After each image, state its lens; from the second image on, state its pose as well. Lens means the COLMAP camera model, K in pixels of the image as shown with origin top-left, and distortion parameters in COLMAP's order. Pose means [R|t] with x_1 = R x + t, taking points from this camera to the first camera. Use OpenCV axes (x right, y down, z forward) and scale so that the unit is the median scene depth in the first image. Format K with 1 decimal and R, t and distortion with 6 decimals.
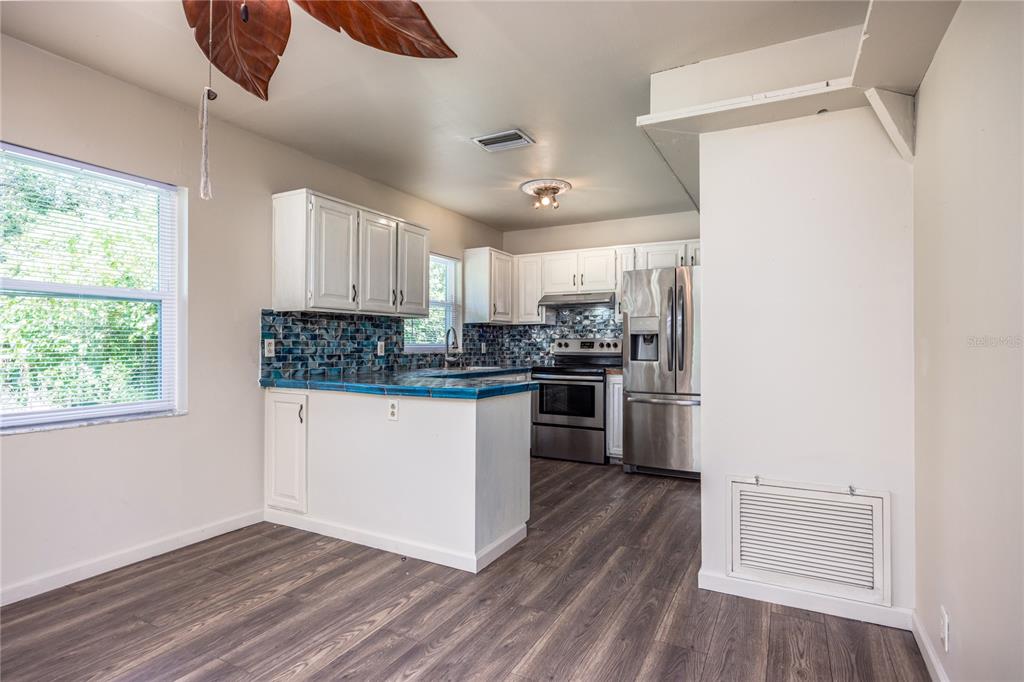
lens RADIAL K [[516.1, 0, 514.0], [0, 516.1, 343.5], [0, 0, 1]] dist [-0.002449, -0.000173]
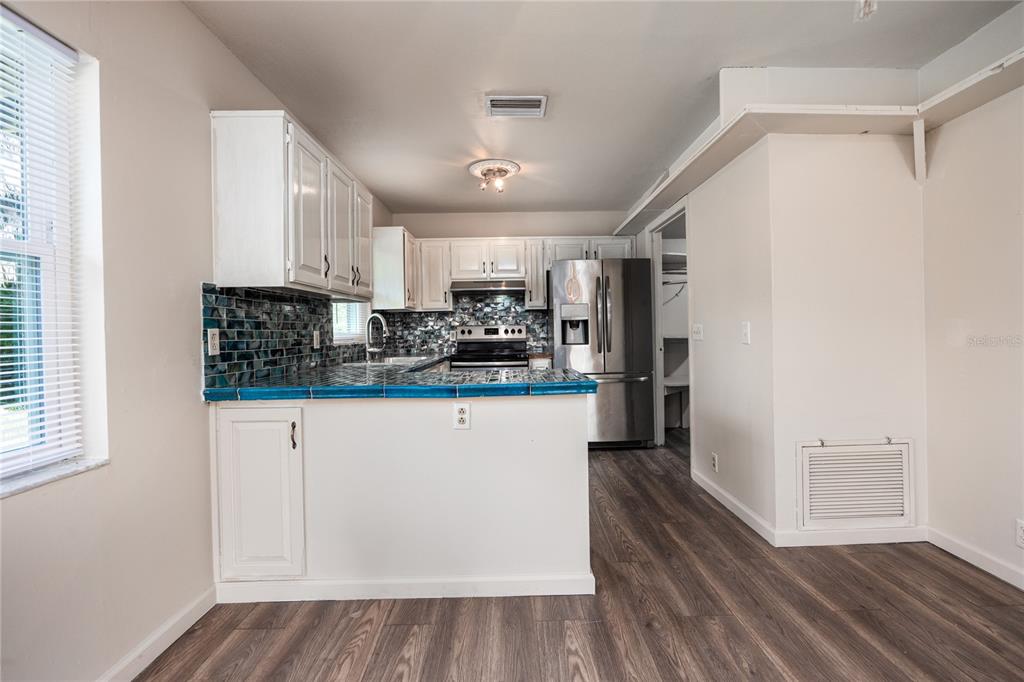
lens RADIAL K [[453.8, 0, 514.9], [0, 453.8, 333.4], [0, 0, 1]] dist [-0.004957, -0.000386]
pose [[0.873140, -0.019728, 0.487071, -0.419657], [0.017921, 0.999804, 0.008369, -0.000094], [-0.487141, 0.001421, 0.873322, 0.305088]]
